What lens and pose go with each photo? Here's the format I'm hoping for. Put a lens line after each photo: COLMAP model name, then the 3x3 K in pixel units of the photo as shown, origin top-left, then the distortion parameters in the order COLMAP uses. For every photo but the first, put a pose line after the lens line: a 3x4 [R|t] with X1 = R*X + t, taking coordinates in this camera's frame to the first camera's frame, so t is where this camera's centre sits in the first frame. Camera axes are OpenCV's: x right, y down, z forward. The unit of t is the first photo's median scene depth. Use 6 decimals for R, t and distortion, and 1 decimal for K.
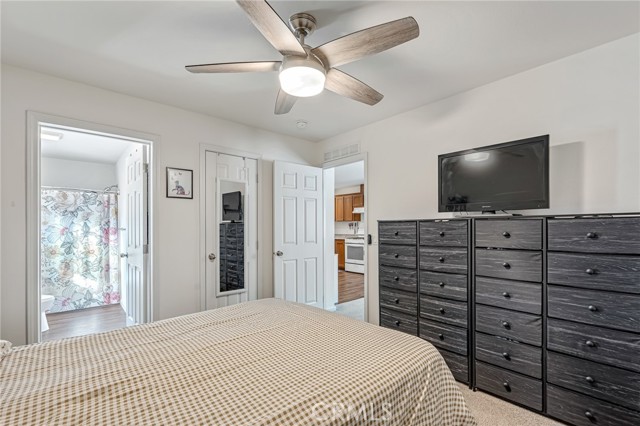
lens RADIAL K [[284.2, 0, 321.4], [0, 284.2, 228.1], [0, 0, 1]] dist [-0.000945, -0.000078]
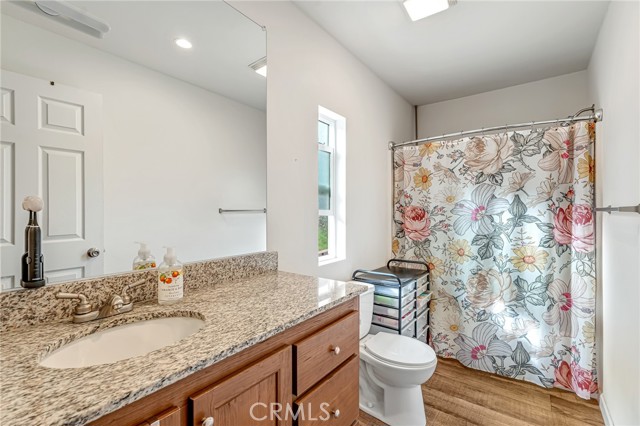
lens RADIAL K [[284.2, 0, 319.6], [0, 284.2, 214.6], [0, 0, 1]] dist [-0.000945, -0.000078]
pose [[0.180560, 0.017234, -0.983413, -0.427707], [0.001980, 0.999838, 0.017885, 0.002824], [0.983562, -0.005177, 0.180497, 0.593409]]
